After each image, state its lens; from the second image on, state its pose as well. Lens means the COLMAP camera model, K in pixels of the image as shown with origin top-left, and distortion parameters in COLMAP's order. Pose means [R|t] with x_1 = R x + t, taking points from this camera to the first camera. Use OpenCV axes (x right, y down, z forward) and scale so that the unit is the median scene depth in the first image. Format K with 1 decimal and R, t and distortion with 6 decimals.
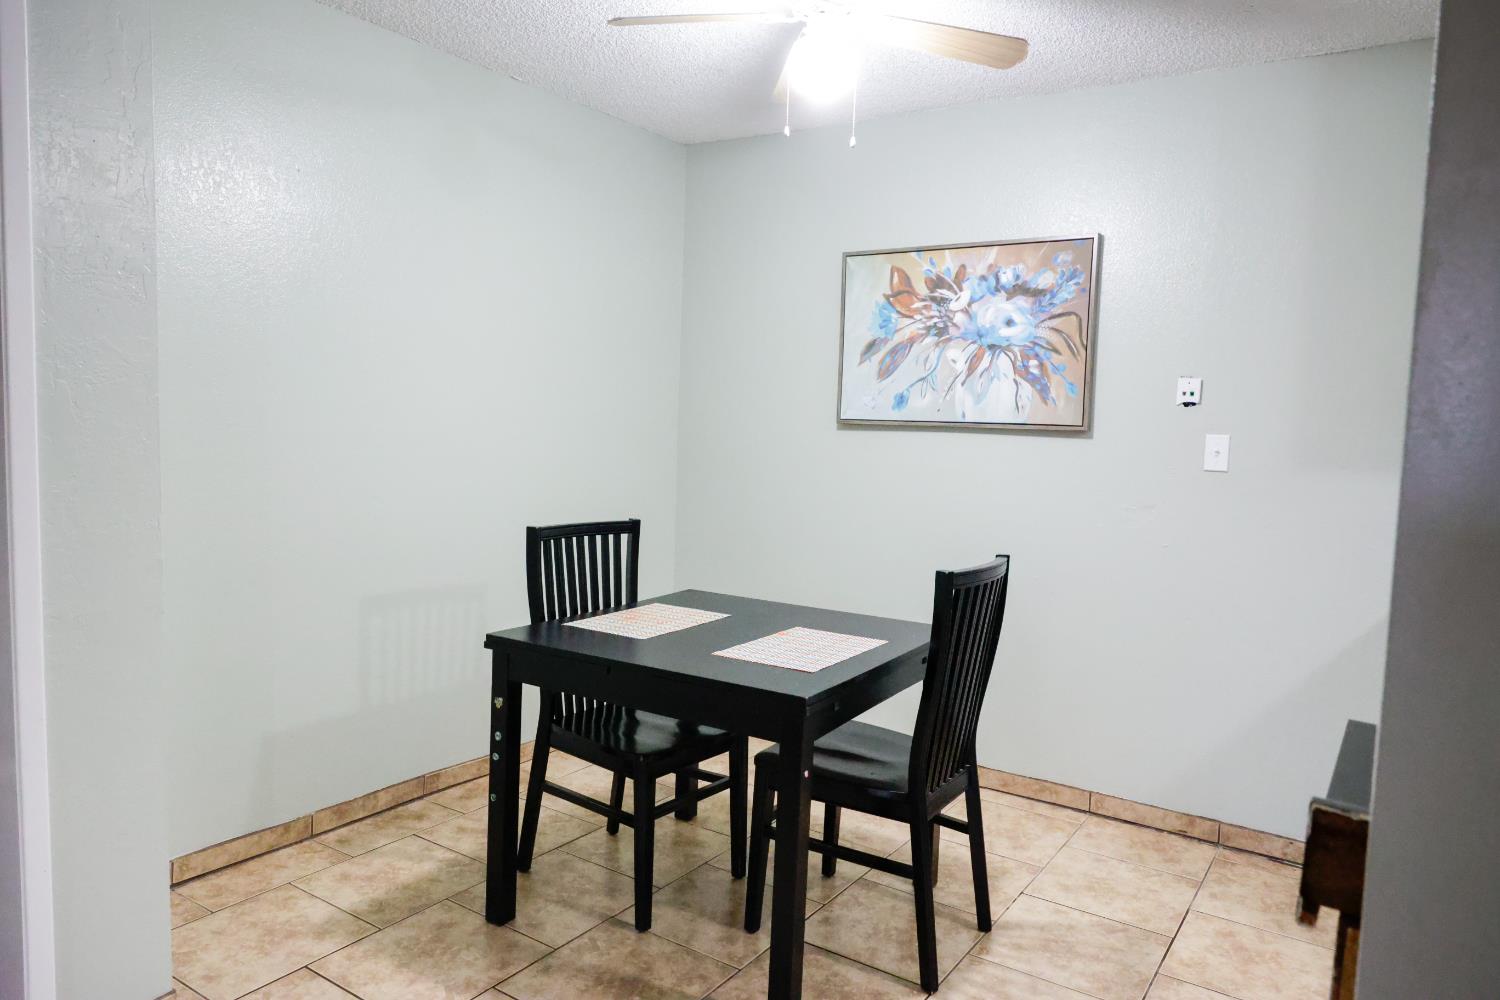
lens RADIAL K [[1003.9, 0, 750.0], [0, 1003.9, 500.0], [0, 0, 1]] dist [0.000425, 0.000496]
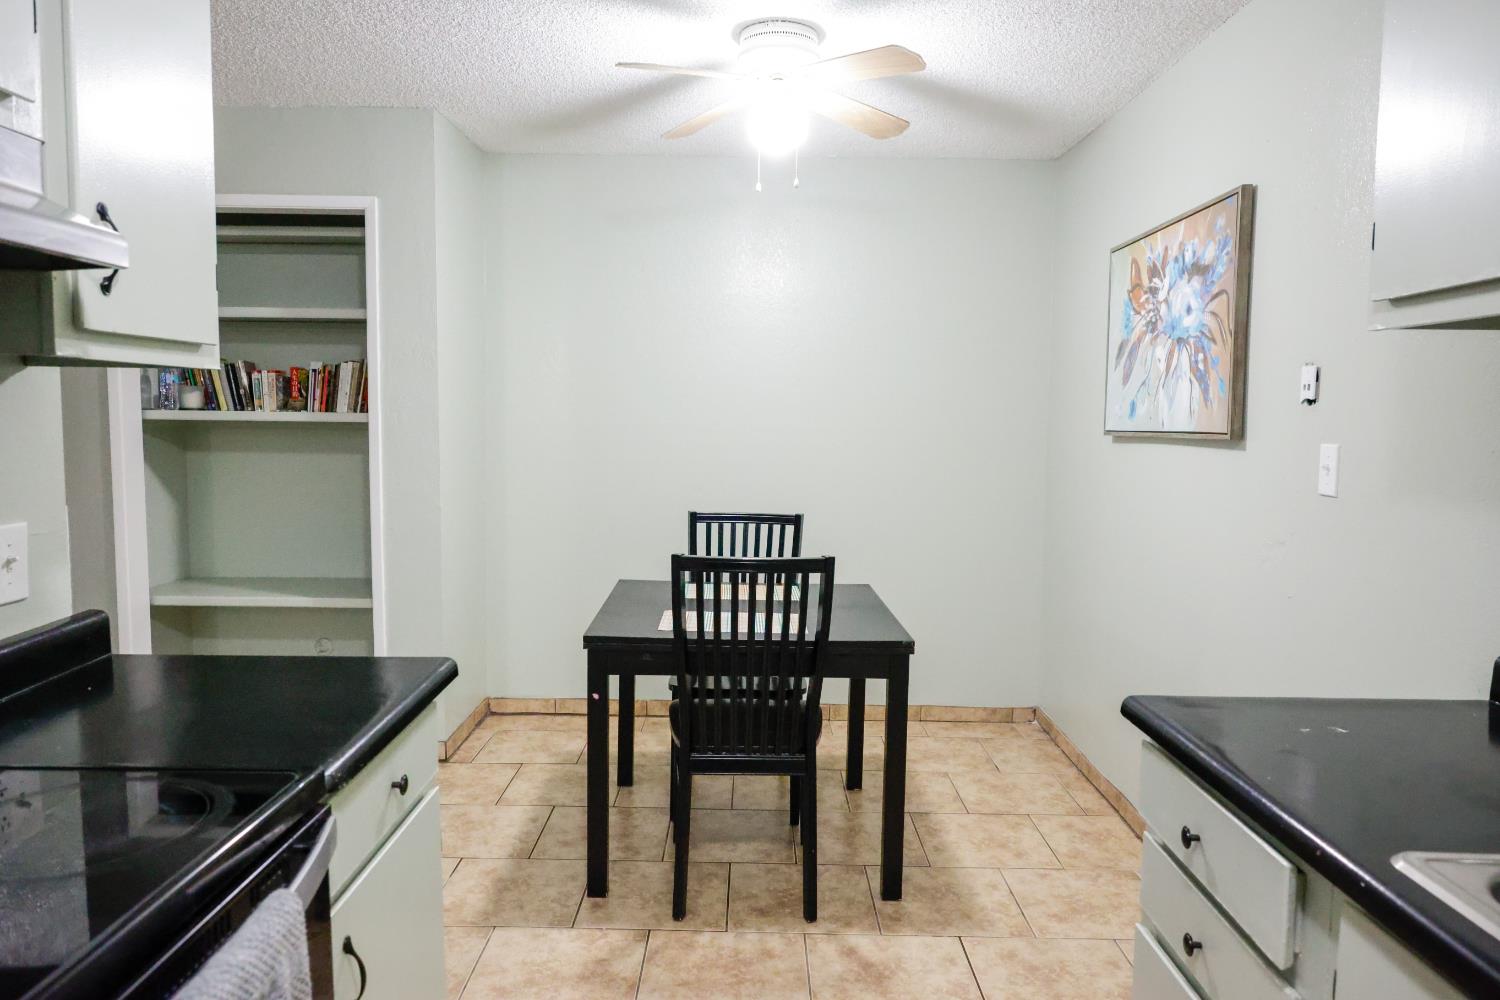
lens RADIAL K [[1003.9, 0, 750.0], [0, 1003.9, 500.0], [0, 0, 1]] dist [0.000425, 0.000496]
pose [[0.554619, 0.044611, -0.830908, 0.762122], [-0.066769, 0.997728, 0.009000, -0.004398], [0.829421, 0.050488, 0.556337, 0.254931]]
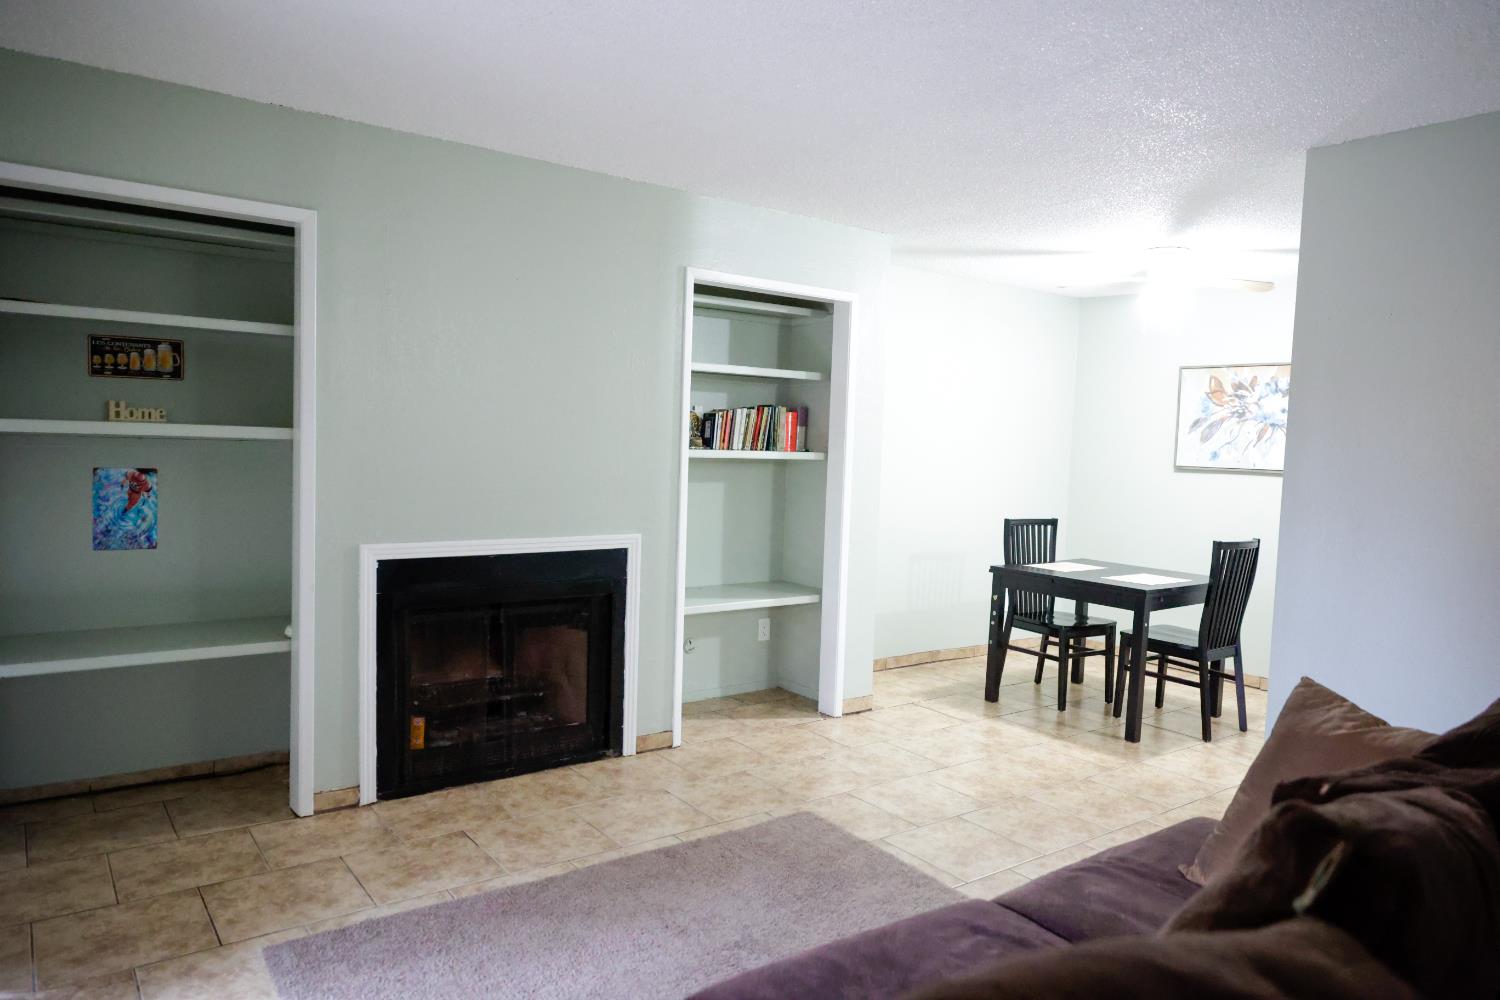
lens RADIAL K [[1003.9, 0, 750.0], [0, 1003.9, 500.0], [0, 0, 1]] dist [0.000425, 0.000496]
pose [[0.943724, 0.023124, -0.329925, -0.029133], [-0.033538, 0.999102, -0.025909, 0.048132], [0.329029, 0.035516, 0.943652, -0.901858]]
